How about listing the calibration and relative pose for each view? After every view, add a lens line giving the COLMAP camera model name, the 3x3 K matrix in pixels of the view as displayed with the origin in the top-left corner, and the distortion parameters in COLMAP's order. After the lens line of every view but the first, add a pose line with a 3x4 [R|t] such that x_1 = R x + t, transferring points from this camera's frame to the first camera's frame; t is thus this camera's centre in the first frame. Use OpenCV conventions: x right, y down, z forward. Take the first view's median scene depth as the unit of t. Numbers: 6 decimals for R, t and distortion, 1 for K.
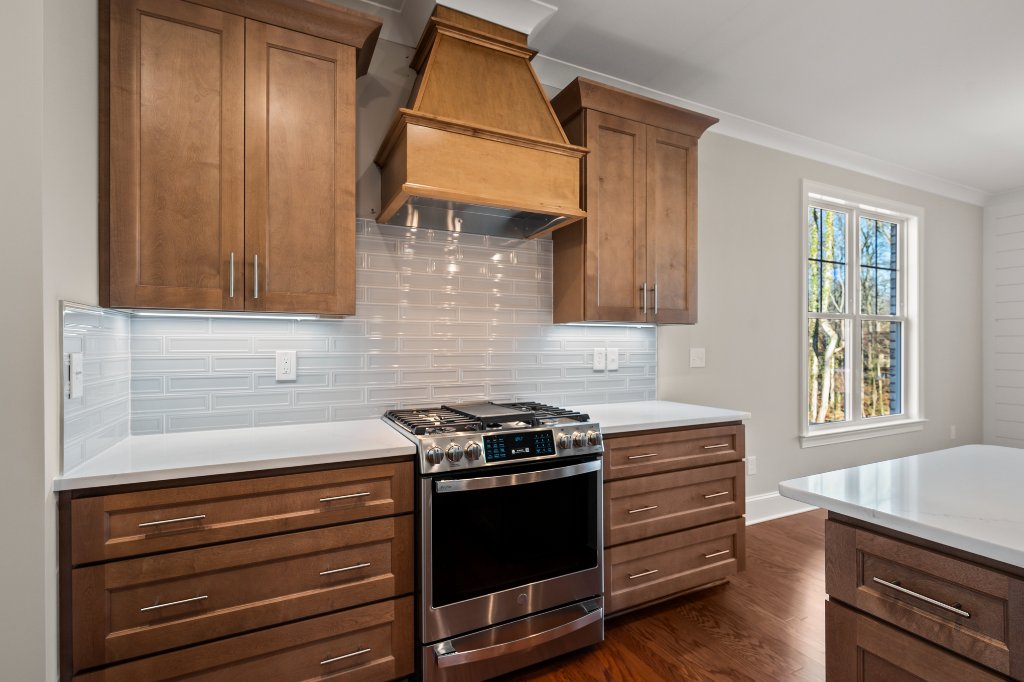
lens RADIAL K [[476.2, 0, 511.8], [0, 476.2, 347.1], [0, 0, 1]] dist [0.003506, 0.000663]
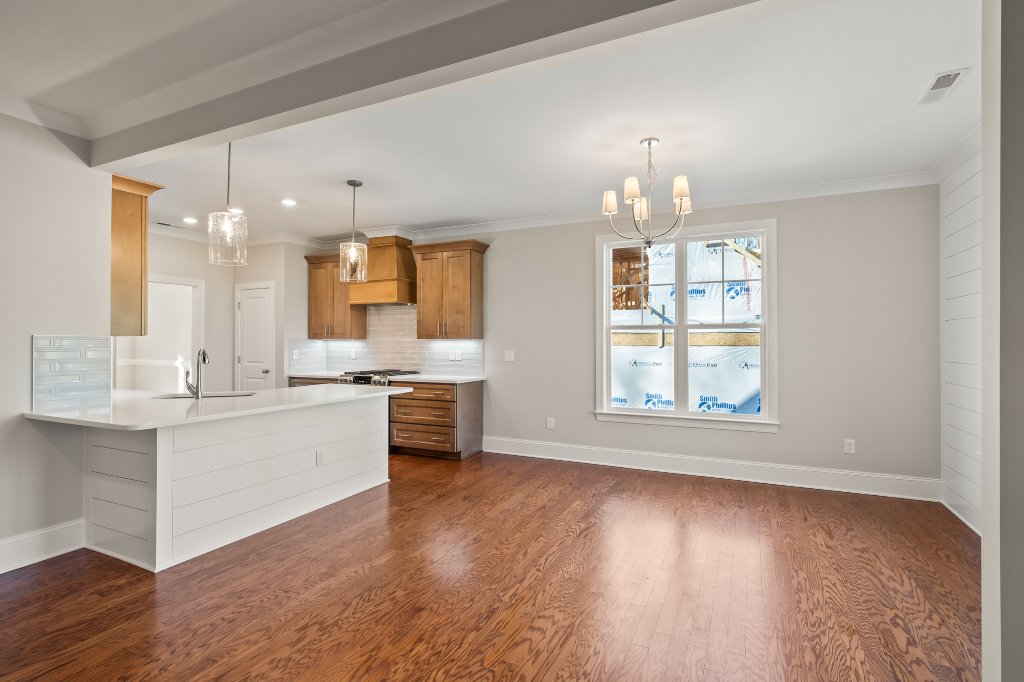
lens RADIAL K [[501.0, 0, 512.0], [0, 501.0, 341.0], [0, 0, 1]] dist [-0.000186, 0.000669]
pose [[0.612507, -0.001230, -0.790464, 2.373448], [-0.001609, 0.999995, -0.002803, -0.036249], [0.790463, 0.002989, 0.612502, -0.198949]]
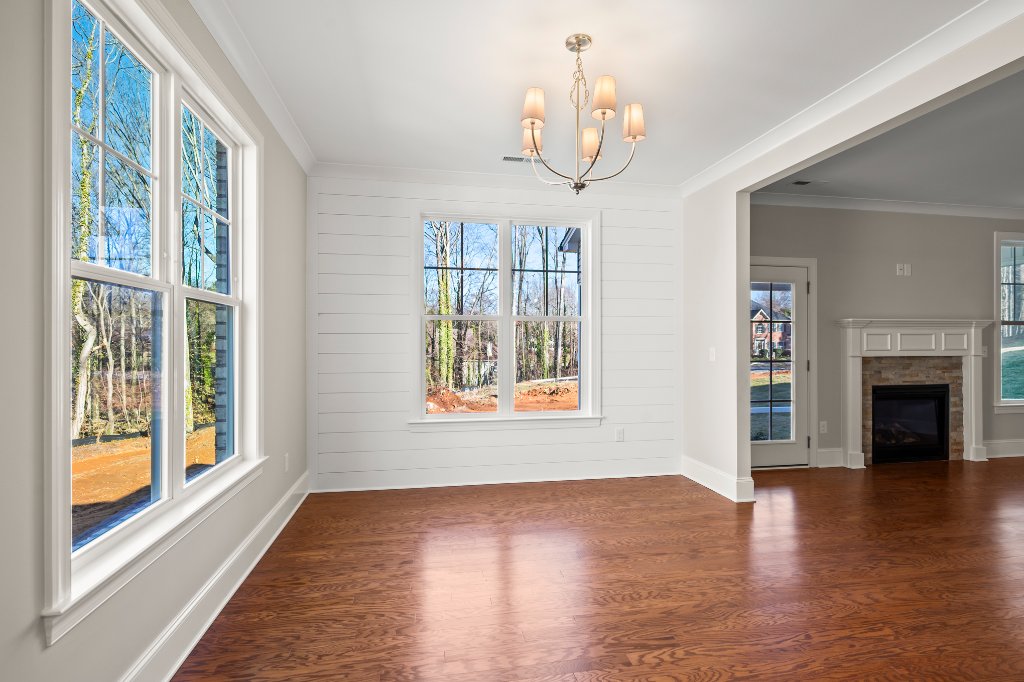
lens RADIAL K [[501.0, 0, 512.0], [0, 501.0, 341.0], [0, 0, 1]] dist [-0.000186, 0.000669]
pose [[0.272592, 0.003535, 0.962123, 0.501661], [0.002576, 0.999987, -0.004404, -0.008611], [-0.962126, 0.003679, 0.272580, 0.830836]]
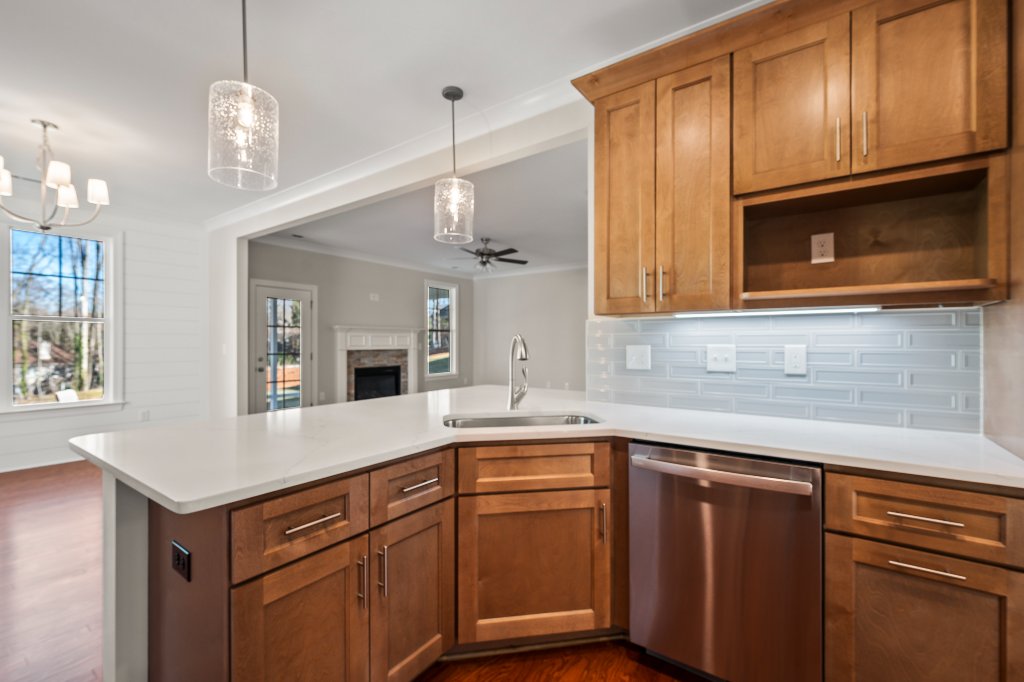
lens RADIAL K [[440.6, 0, 513.2], [0, 440.6, 342.0], [0, 0, 1]] dist [0.001508, 0.000769]
pose [[-0.472498, 0.001040, 0.881331, -0.177626], [0.002242, 0.999997, 0.000022, -0.000165], [-0.881329, 0.001986, -0.472499, 0.420283]]
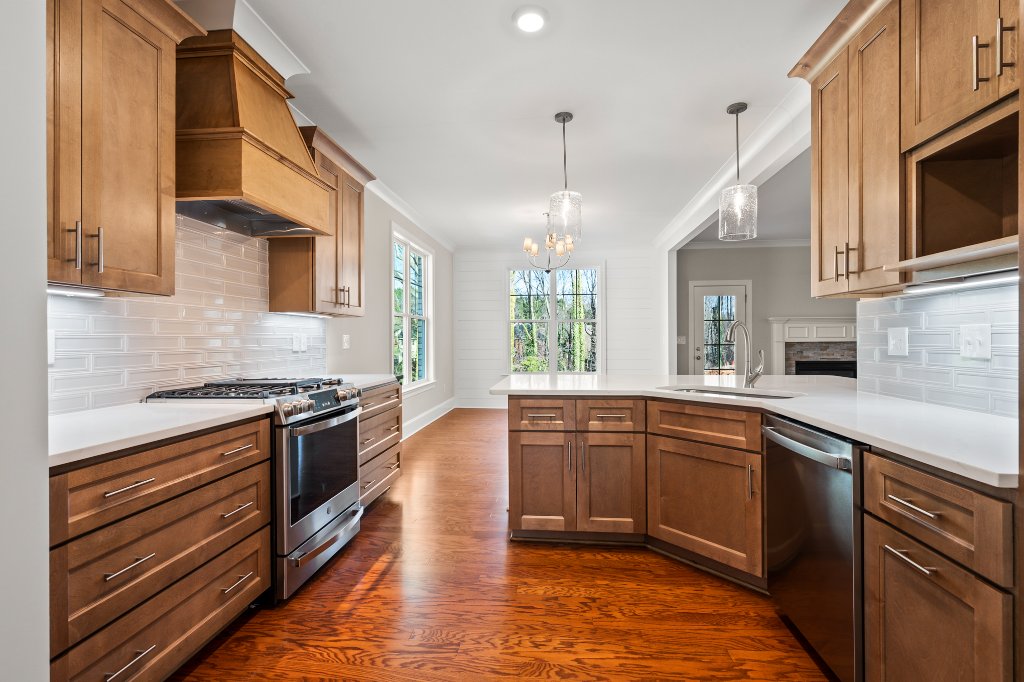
lens RADIAL K [[473.2, 0, 512.0], [0, 473.2, 341.0], [0, 0, 1]] dist [0.000233, 0.000216]
pose [[0.539137, -0.005749, 0.842199, -0.591161], [0.007260, 0.999971, 0.002178, 0.025122], [-0.842187, 0.004940, 0.539163, -0.136678]]
